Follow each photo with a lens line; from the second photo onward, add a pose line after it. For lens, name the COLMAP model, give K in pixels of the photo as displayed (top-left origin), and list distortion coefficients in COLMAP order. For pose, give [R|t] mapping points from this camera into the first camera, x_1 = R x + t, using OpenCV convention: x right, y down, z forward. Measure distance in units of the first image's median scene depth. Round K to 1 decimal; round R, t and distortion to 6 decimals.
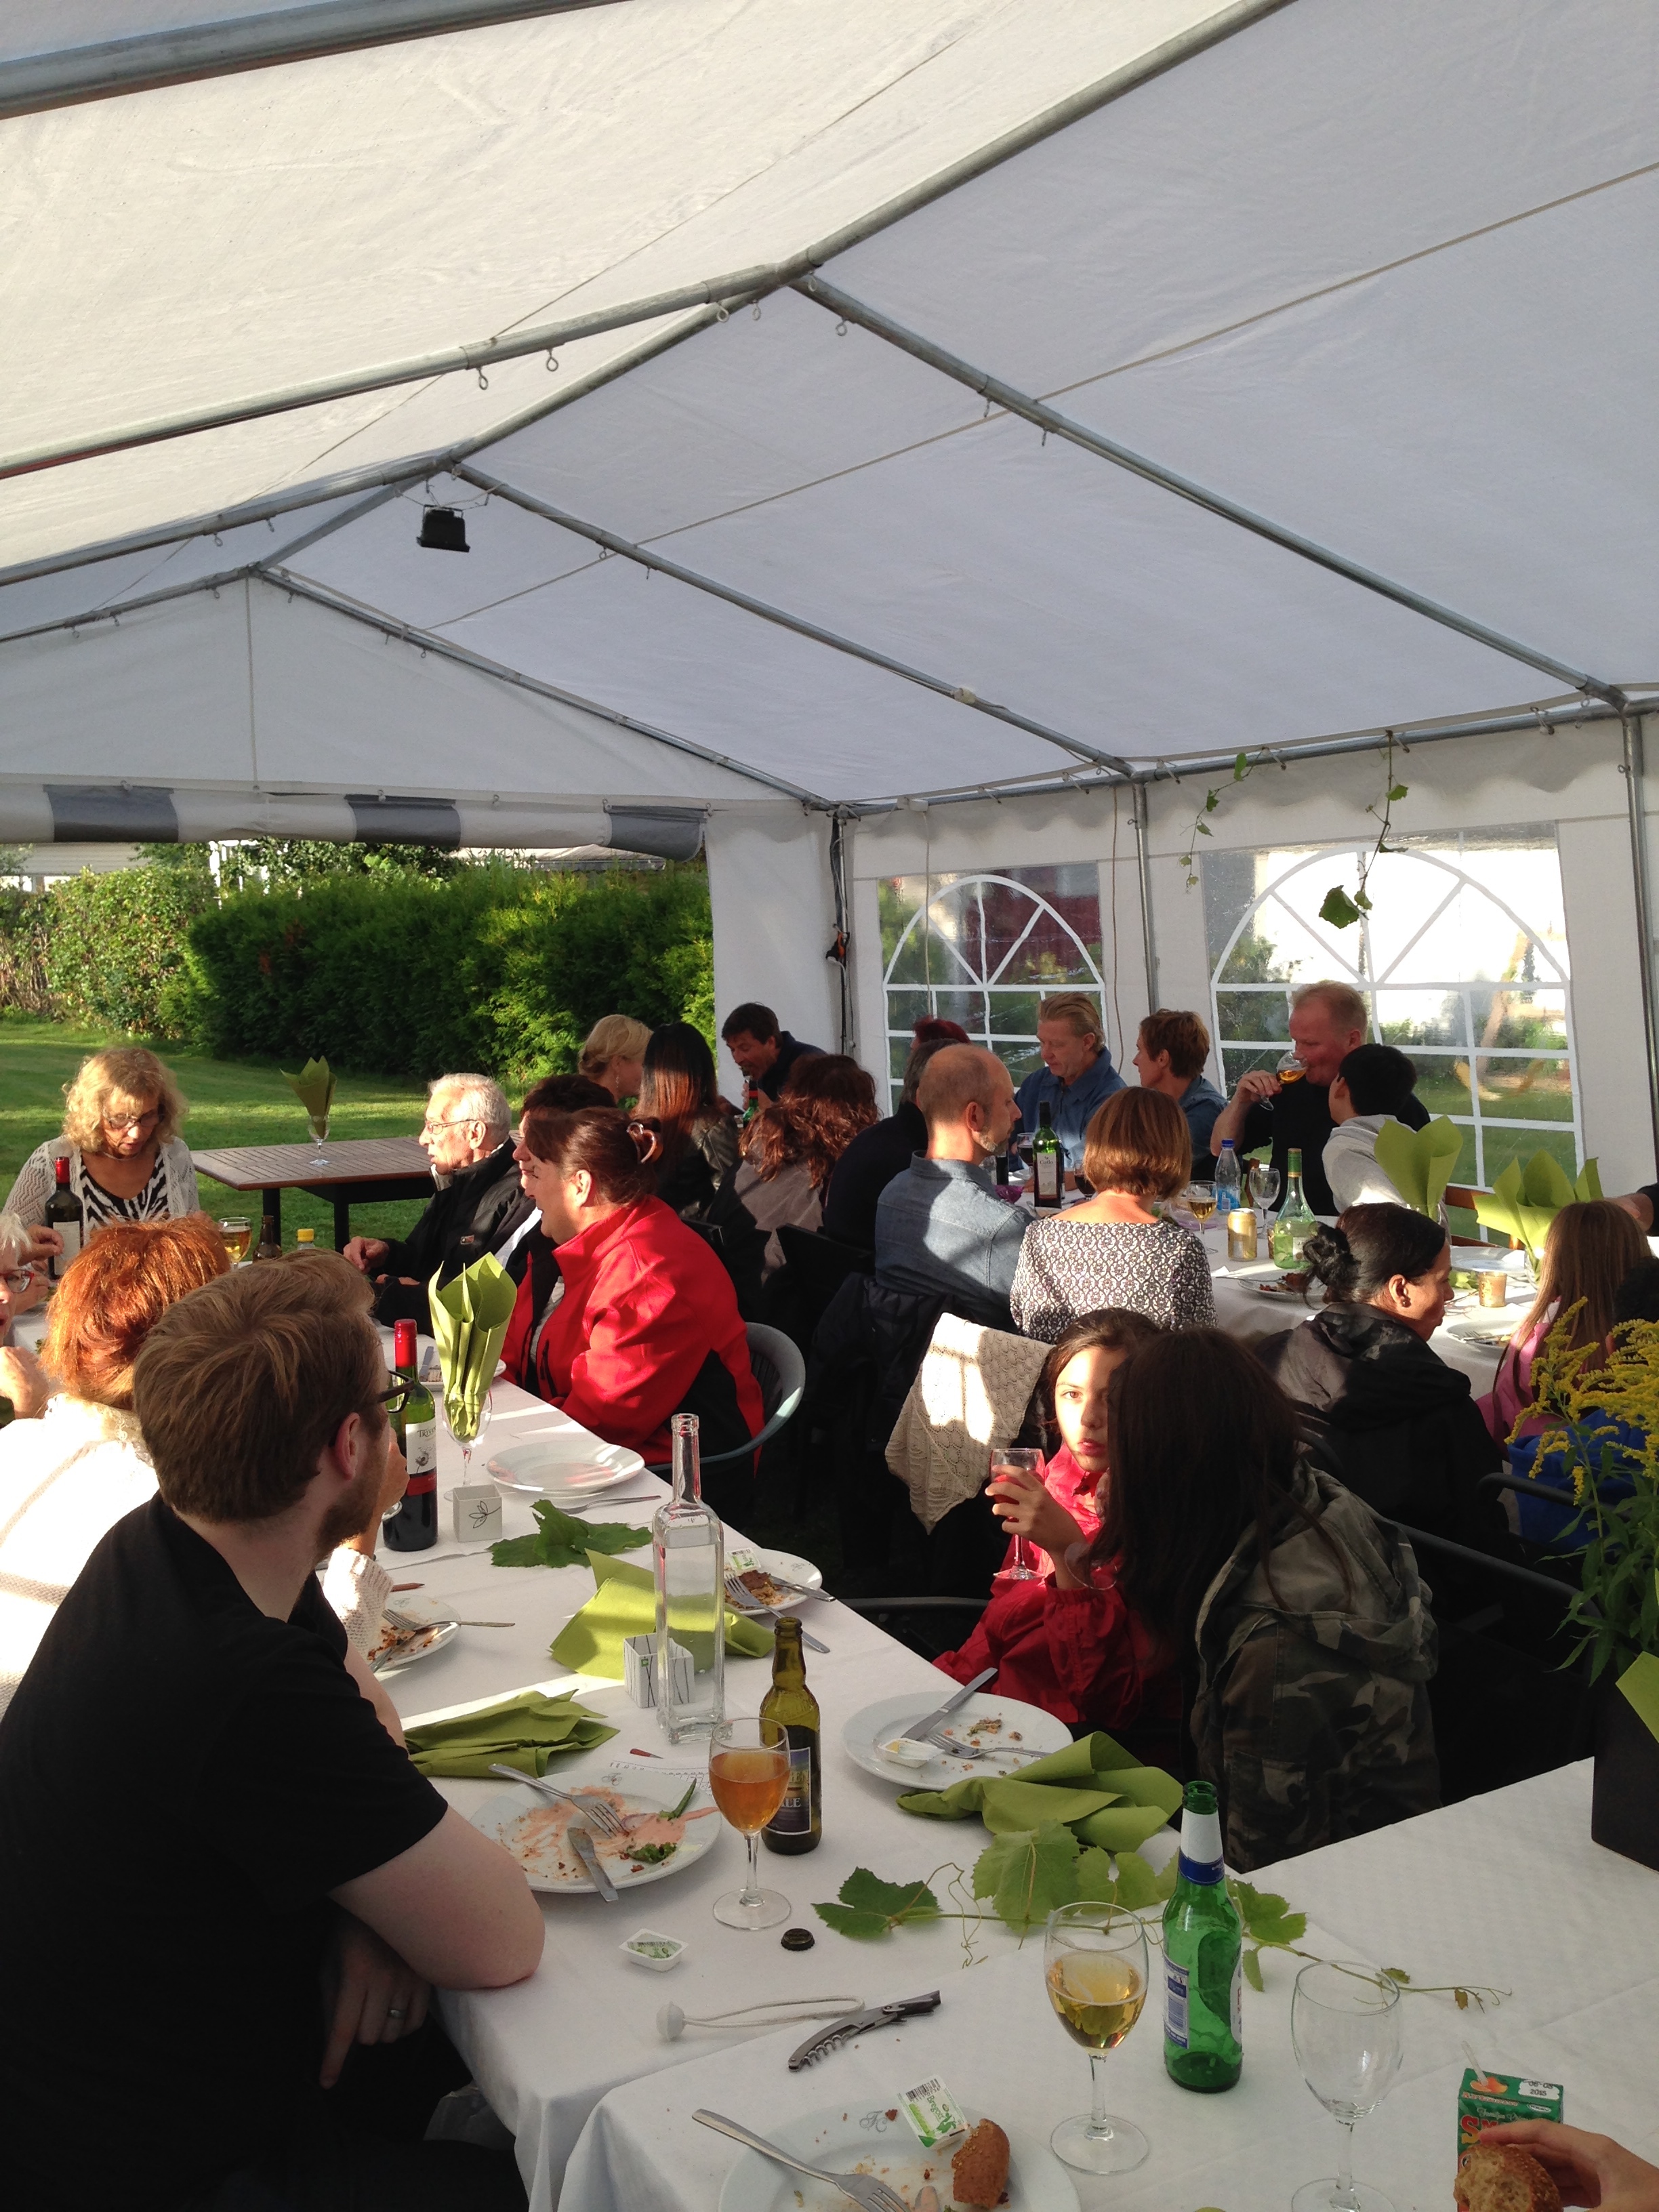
lens RADIAL K [[1985.2, 0, 831.4], [0, 1985.2, 1144.4], [0, 0, 1]] dist [0.101383, -0.222925]
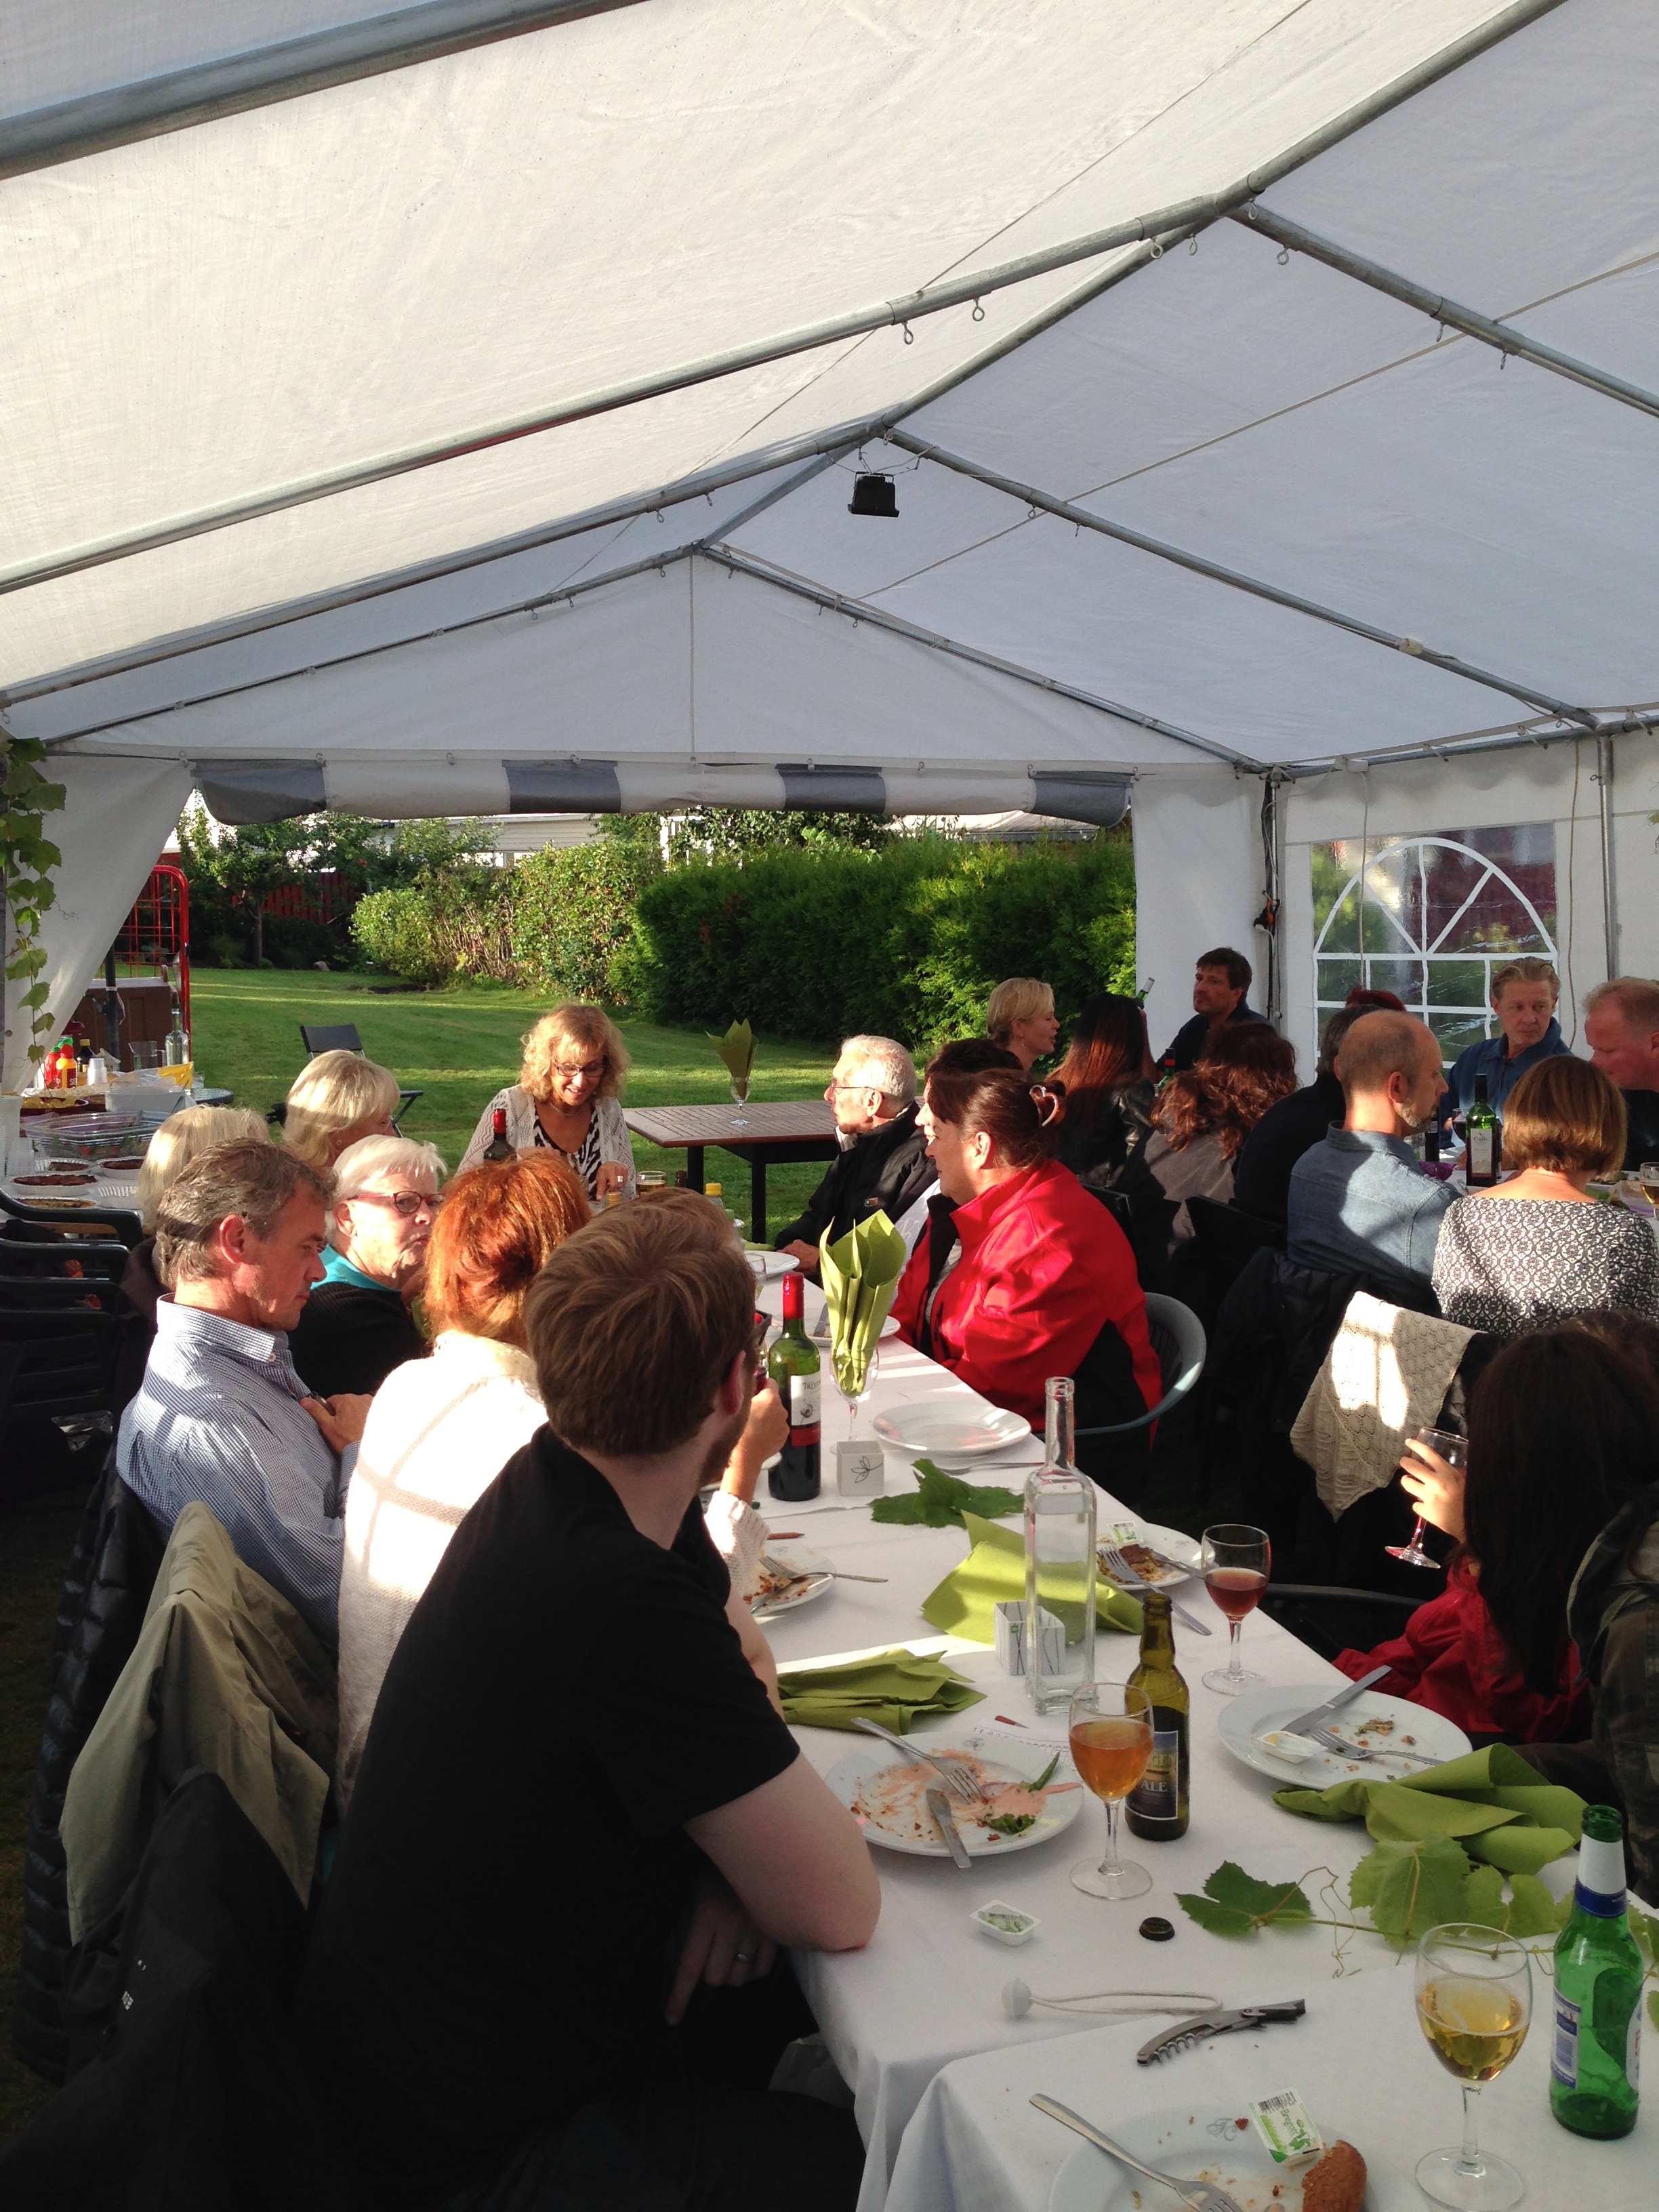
lens RADIAL K [[1985.2, 0, 831.4], [0, 1985.2, 1144.4], [0, 0, 1]] dist [0.101383, -0.222925]
pose [[0.976989, 0.026358, -0.211657, 0.010801], [-0.023455, 0.999593, 0.016217, 0.004746], [0.211998, -0.010880, 0.977210, 0.016109]]
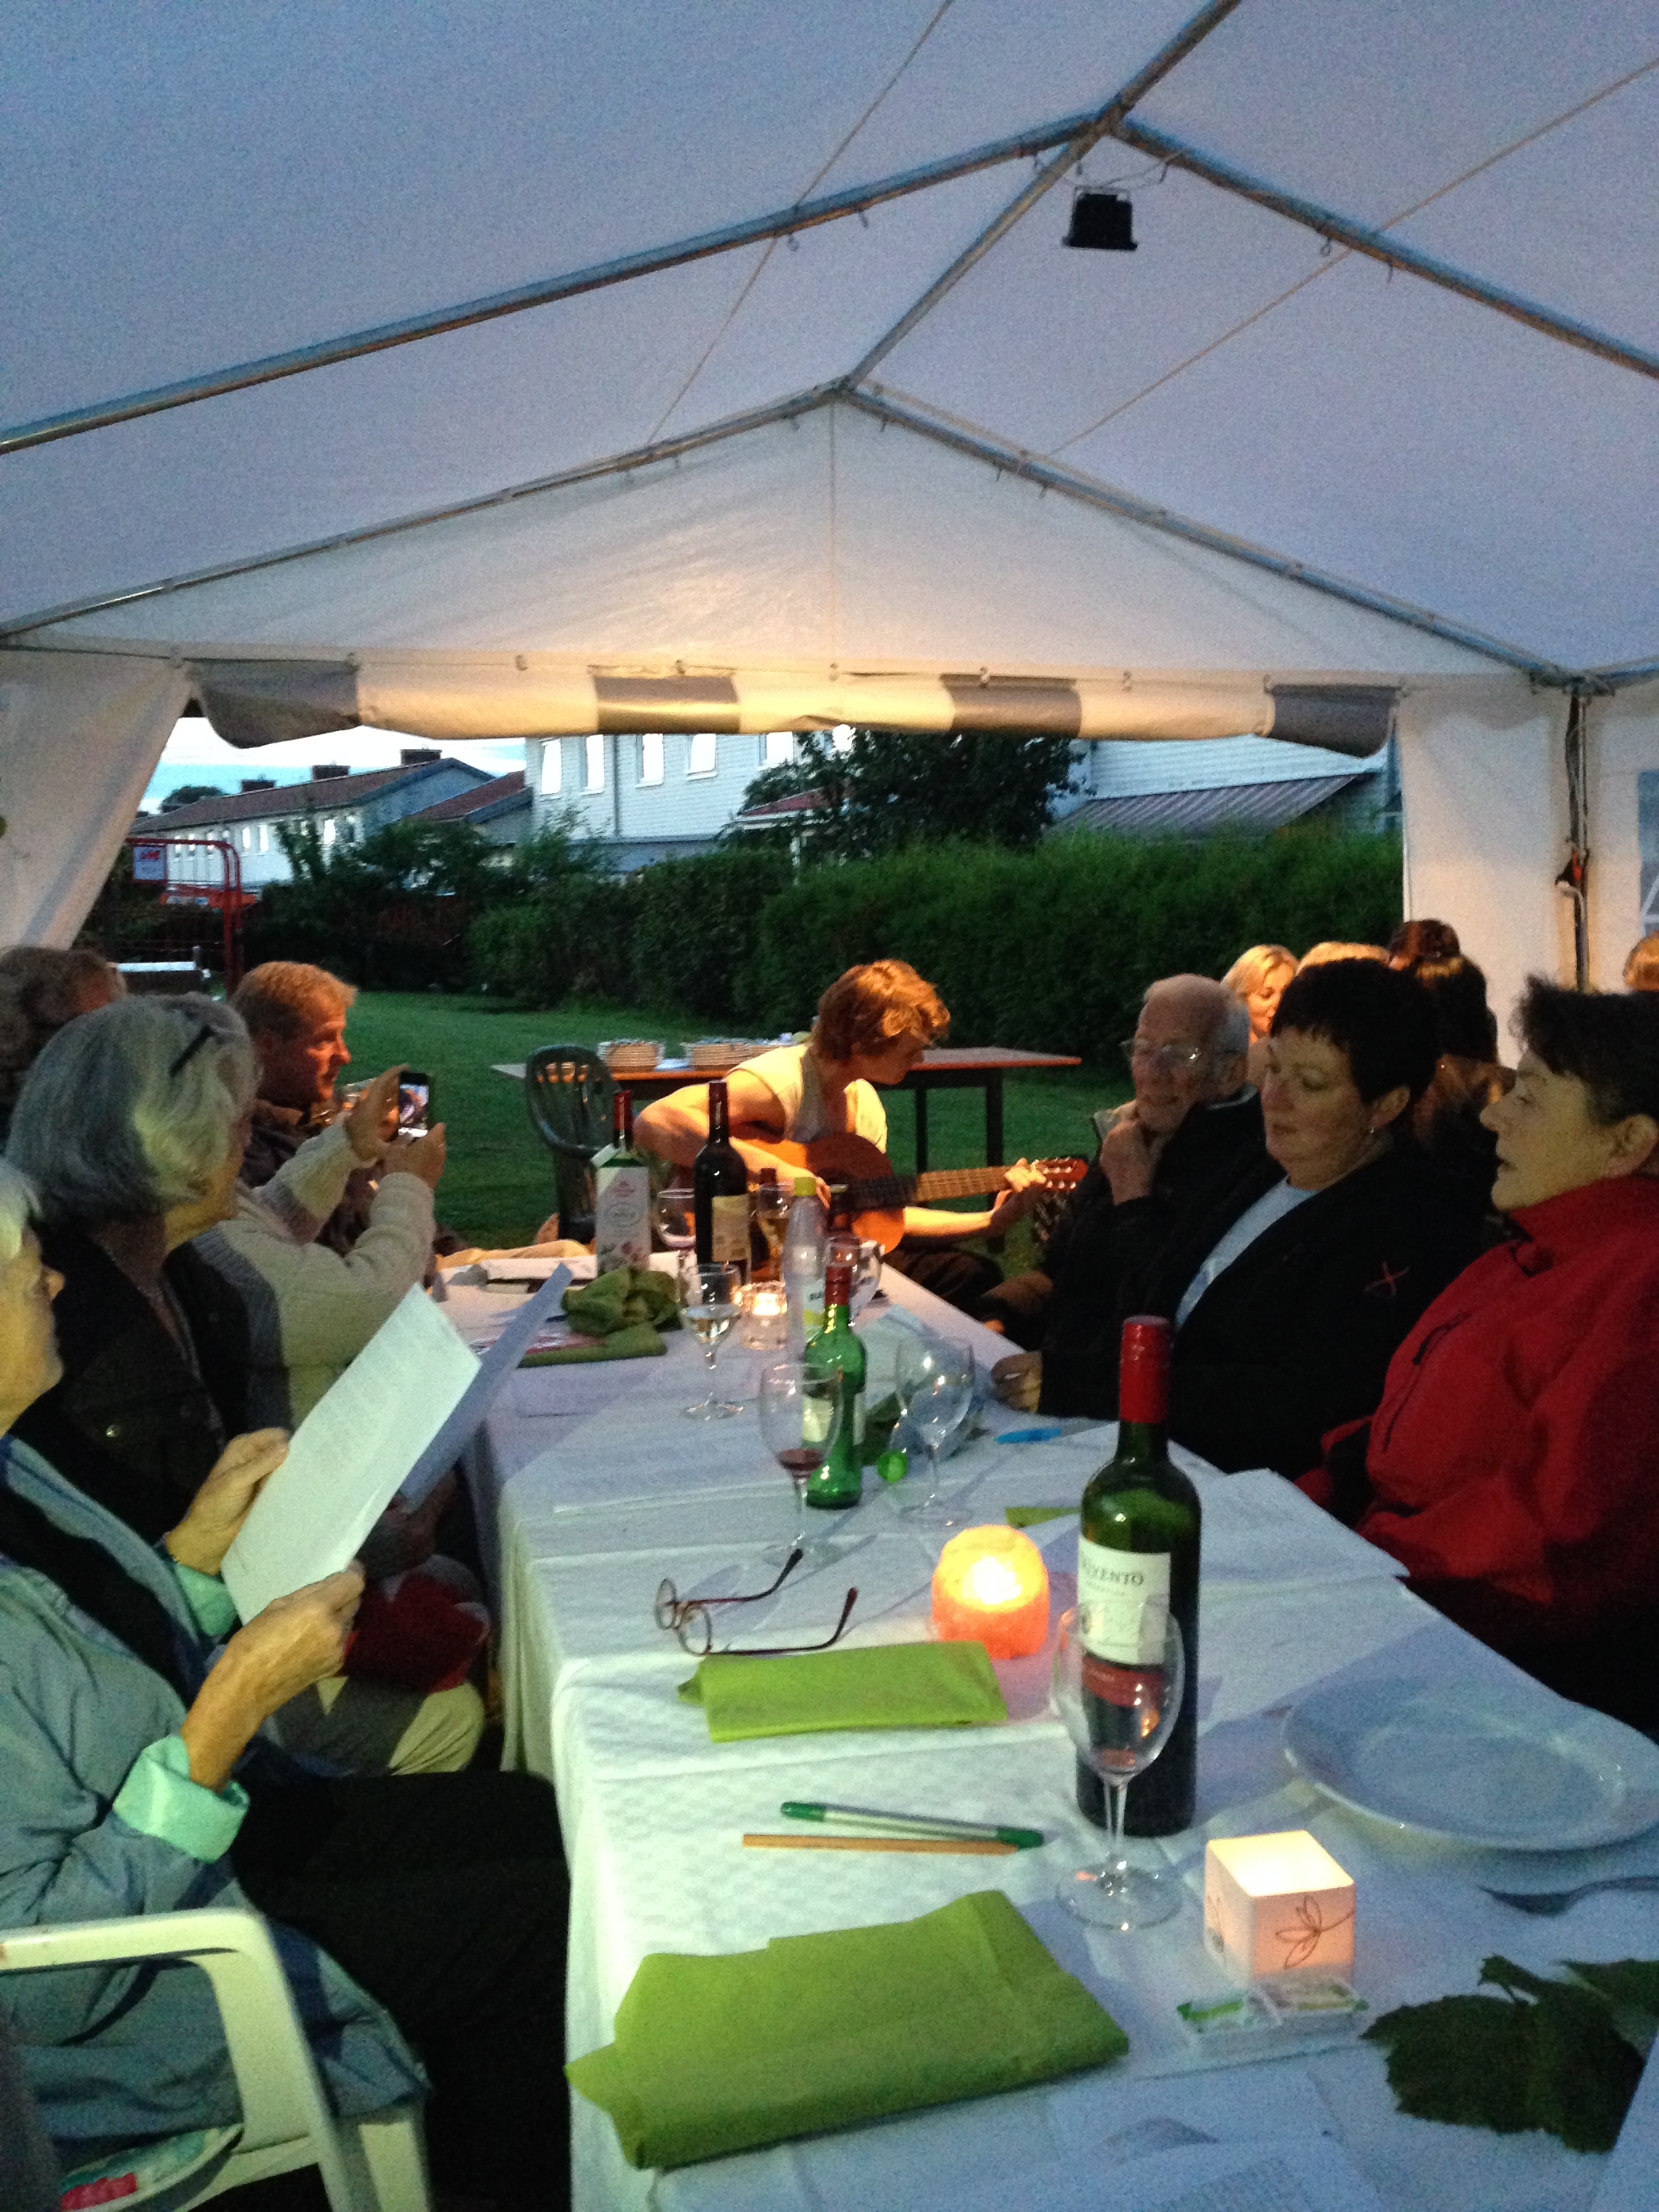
lens RADIAL K [[1985.2, 0, 831.4], [0, 1985.2, 1144.4], [0, 0, 1]] dist [0.101383, -0.222925]
pose [[0.961176, 0.022812, -0.274992, -0.133923], [-0.024526, 0.999695, -0.002798, 0.032960], [0.274845, 0.009434, 0.961442, 0.485099]]
